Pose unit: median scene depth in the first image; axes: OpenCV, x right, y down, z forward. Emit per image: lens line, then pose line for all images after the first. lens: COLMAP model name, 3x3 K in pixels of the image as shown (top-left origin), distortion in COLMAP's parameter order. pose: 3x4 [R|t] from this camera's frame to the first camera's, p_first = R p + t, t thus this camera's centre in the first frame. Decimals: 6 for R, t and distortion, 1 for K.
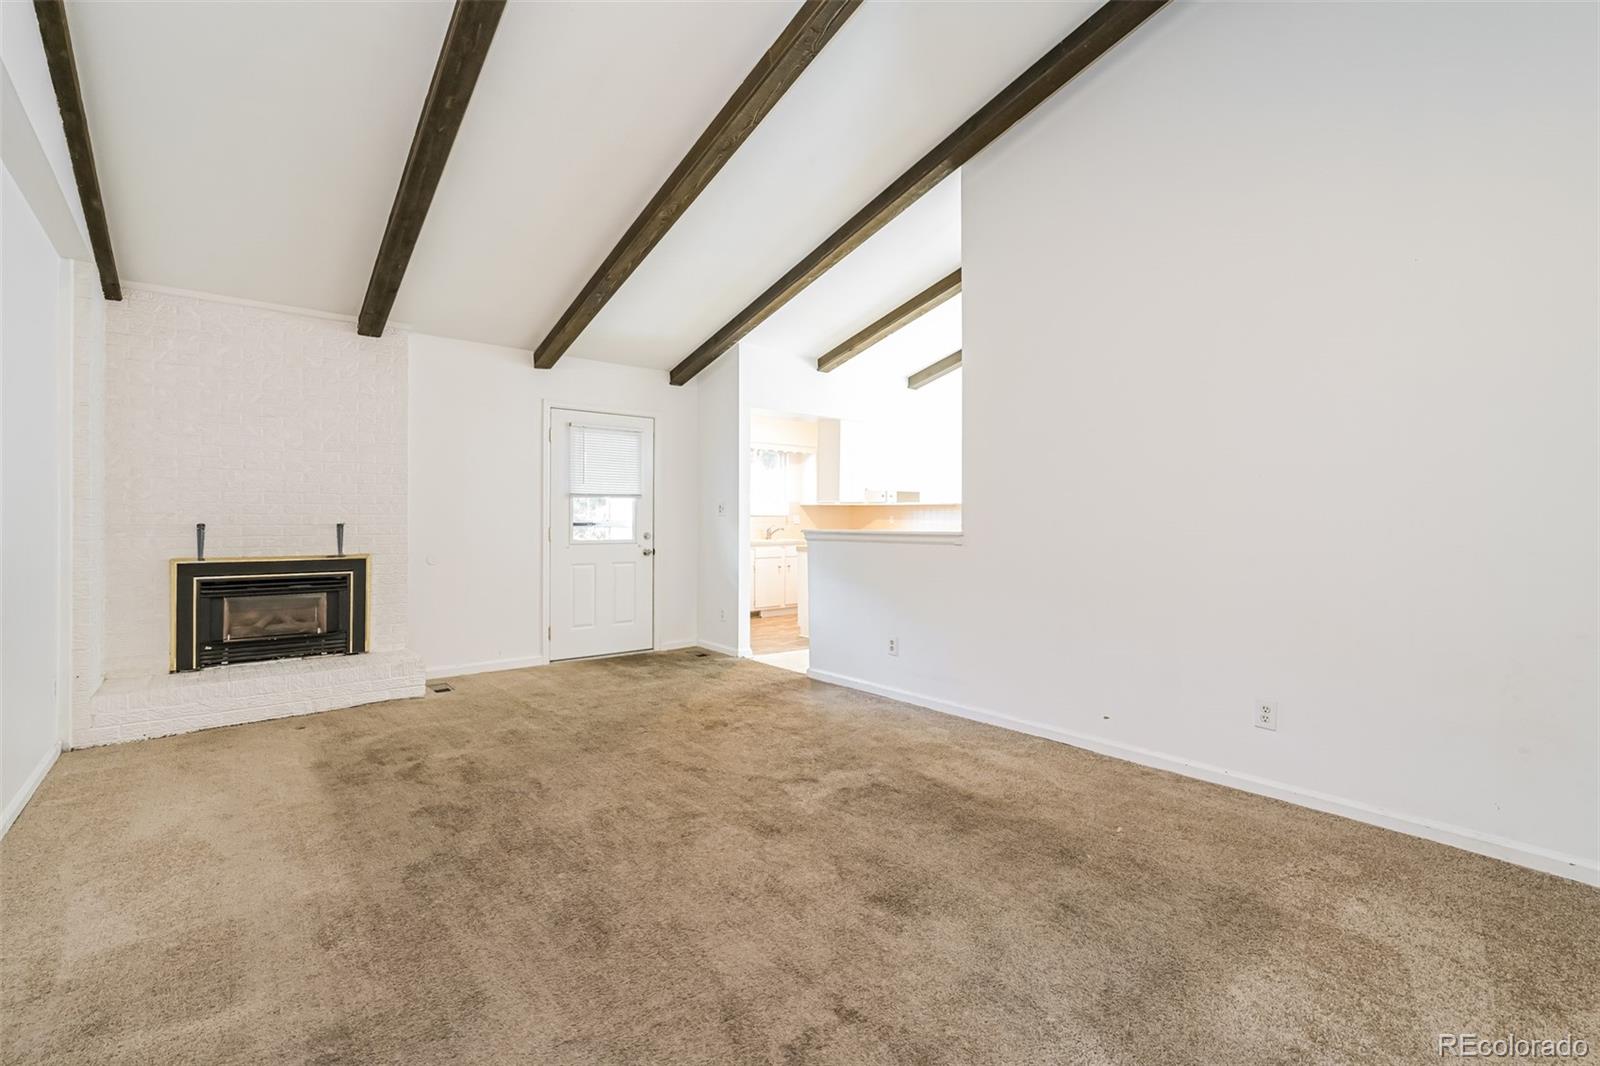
lens RADIAL K [[713.3, 0, 795.4], [0, 713.3, 526.9], [0, 0, 1]] dist [0.002298, 0.001202]
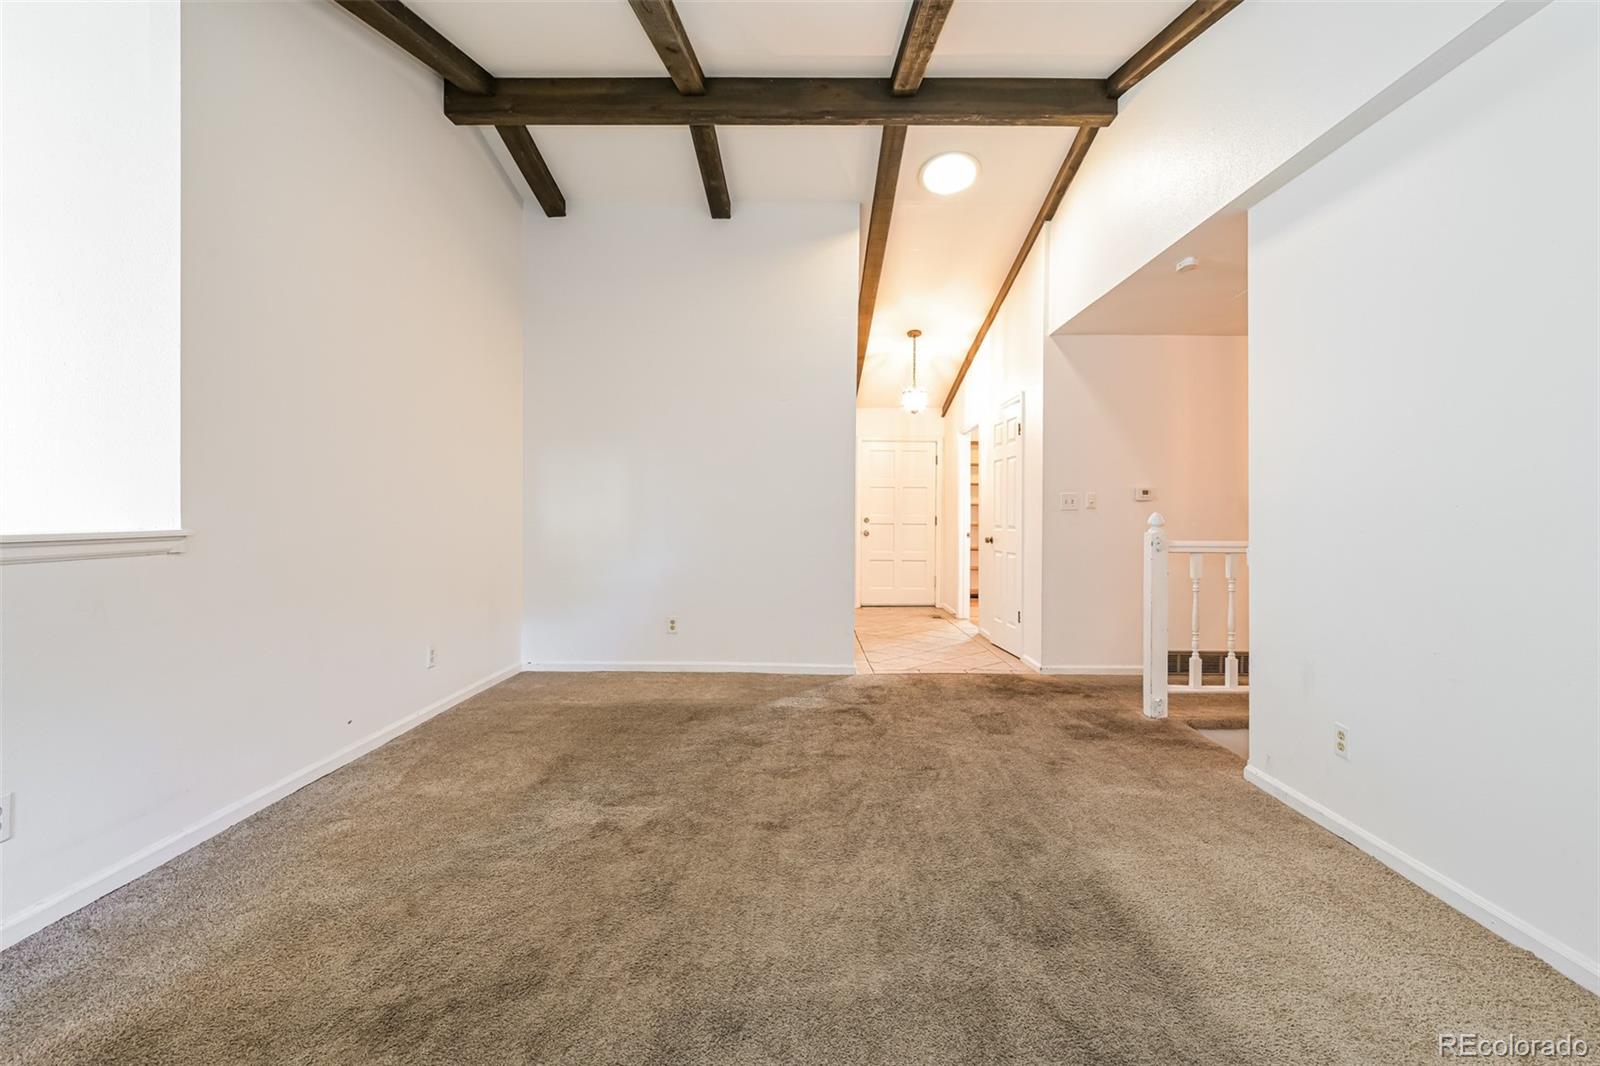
lens RADIAL K [[713.3, 0, 798.7], [0, 713.3, 525.2], [0, 0, 1]] dist [0.002298, 0.001202]
pose [[-0.769803, -0.016145, 0.638078, -0.774225], [-0.000956, 0.999708, 0.024142, -0.017811], [-0.638281, 0.017975, -0.769594, 1.691322]]
